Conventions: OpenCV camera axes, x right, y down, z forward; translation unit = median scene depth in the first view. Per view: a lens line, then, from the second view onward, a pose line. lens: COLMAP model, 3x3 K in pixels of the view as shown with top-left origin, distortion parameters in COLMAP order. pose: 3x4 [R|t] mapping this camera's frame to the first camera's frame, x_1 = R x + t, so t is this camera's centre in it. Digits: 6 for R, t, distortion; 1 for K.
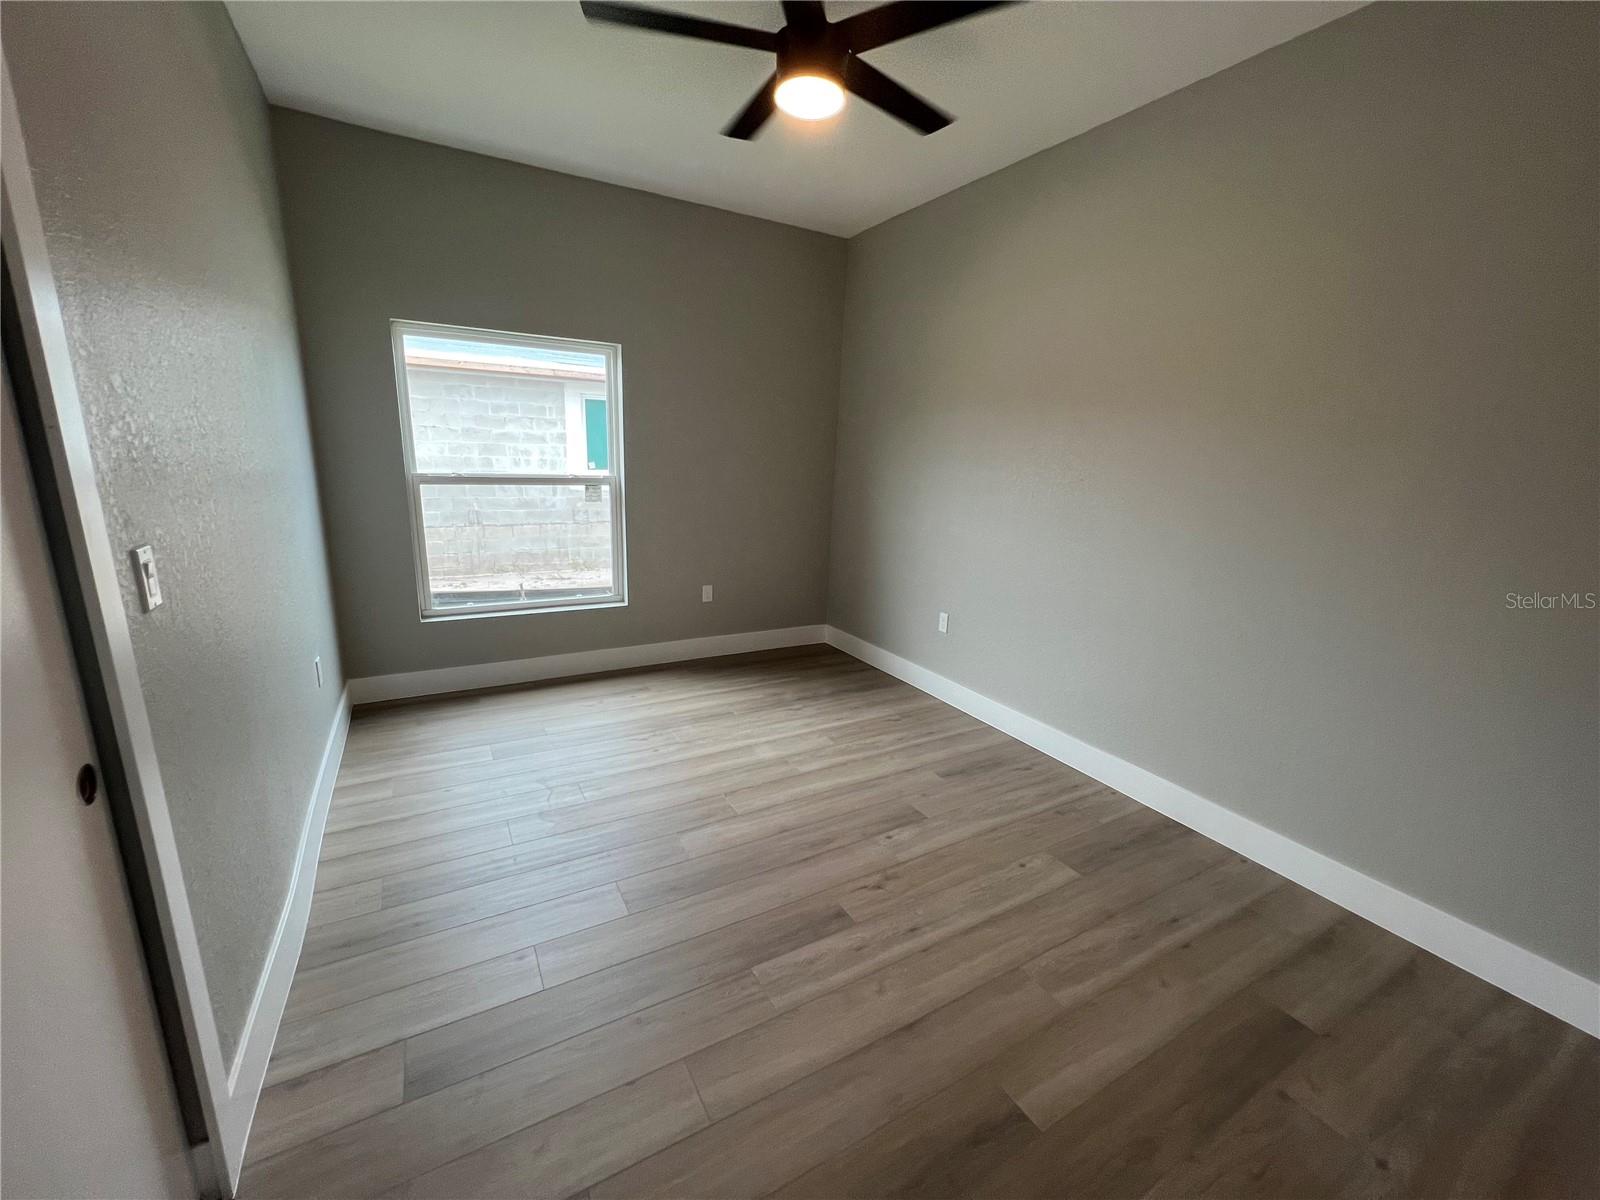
lens RADIAL K [[640.2, 0, 799.4], [0, 640.2, 604.0], [0, 0, 1]] dist [-0.000046, 0.000101]
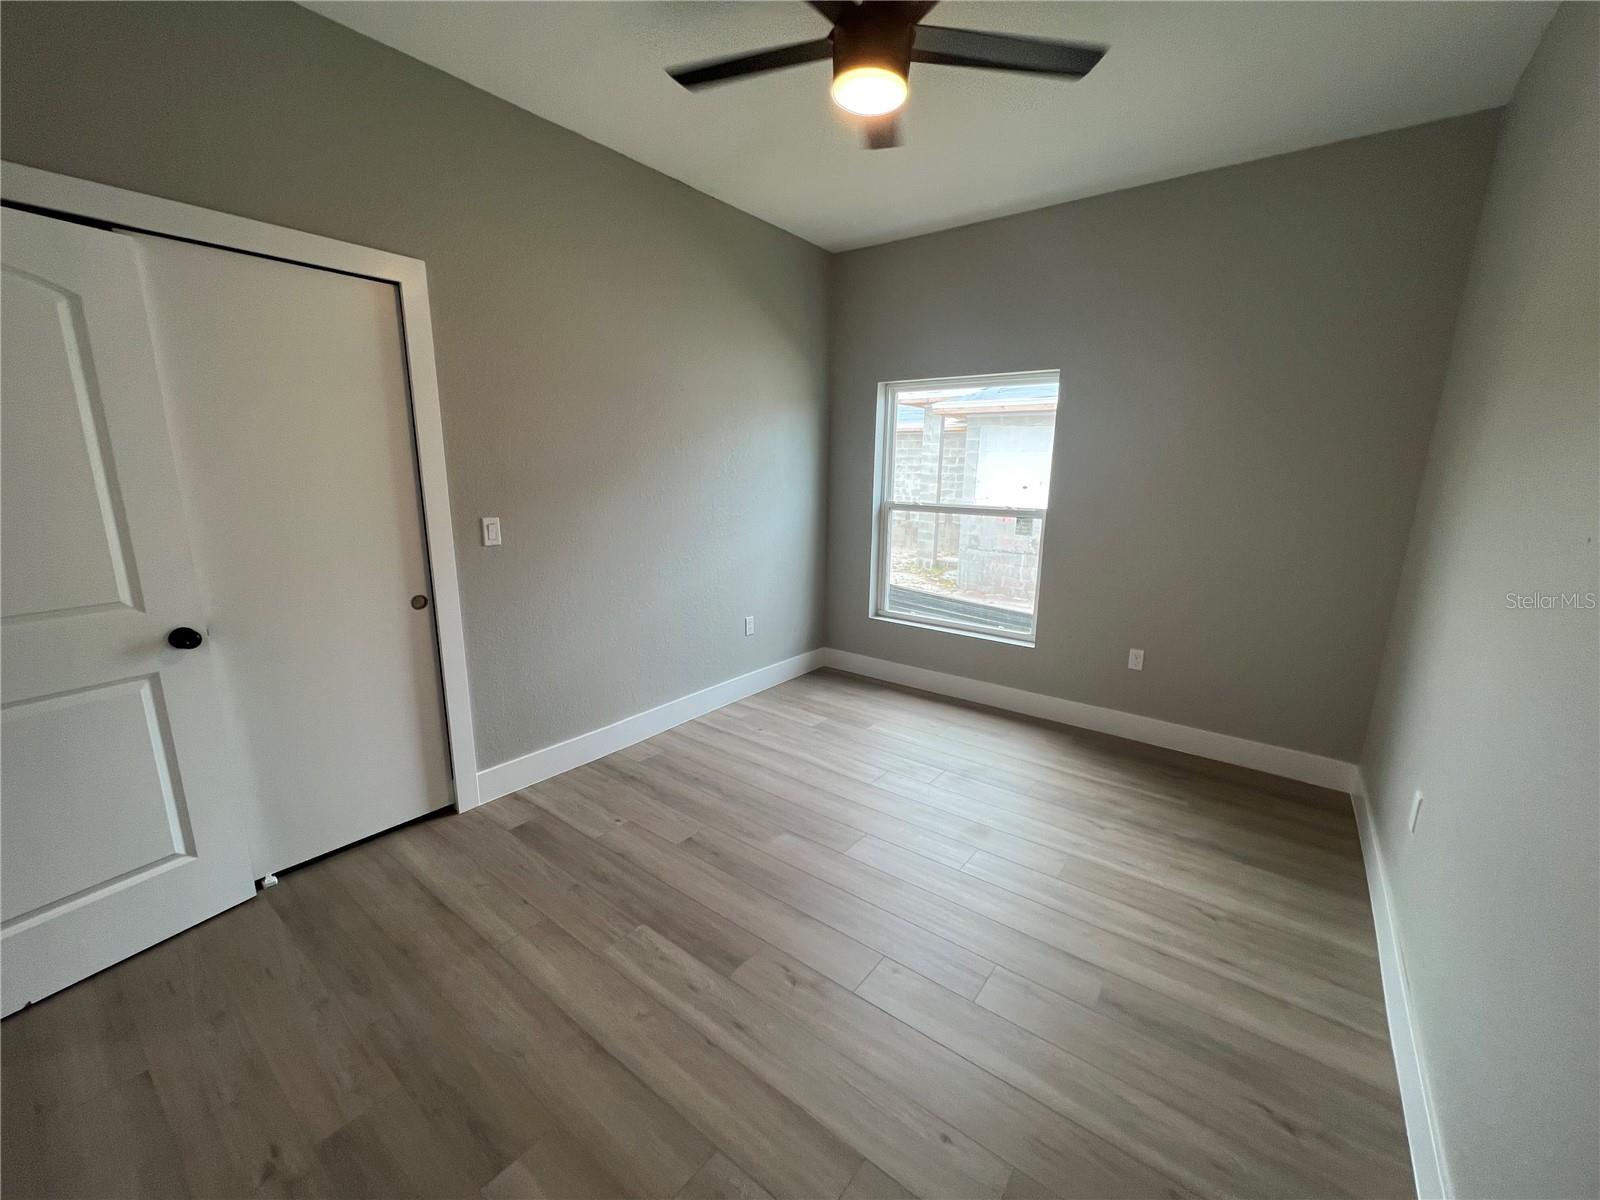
lens RADIAL K [[640.2, 0, 799.4], [0, 640.2, 604.0], [0, 0, 1]] dist [-0.000046, 0.000101]
pose [[0.388066, 0.161016, -0.907457, 0.502319], [-0.216894, 0.972922, 0.079878, -0.069746], [0.895746, 0.165824, 0.412481, 0.353707]]
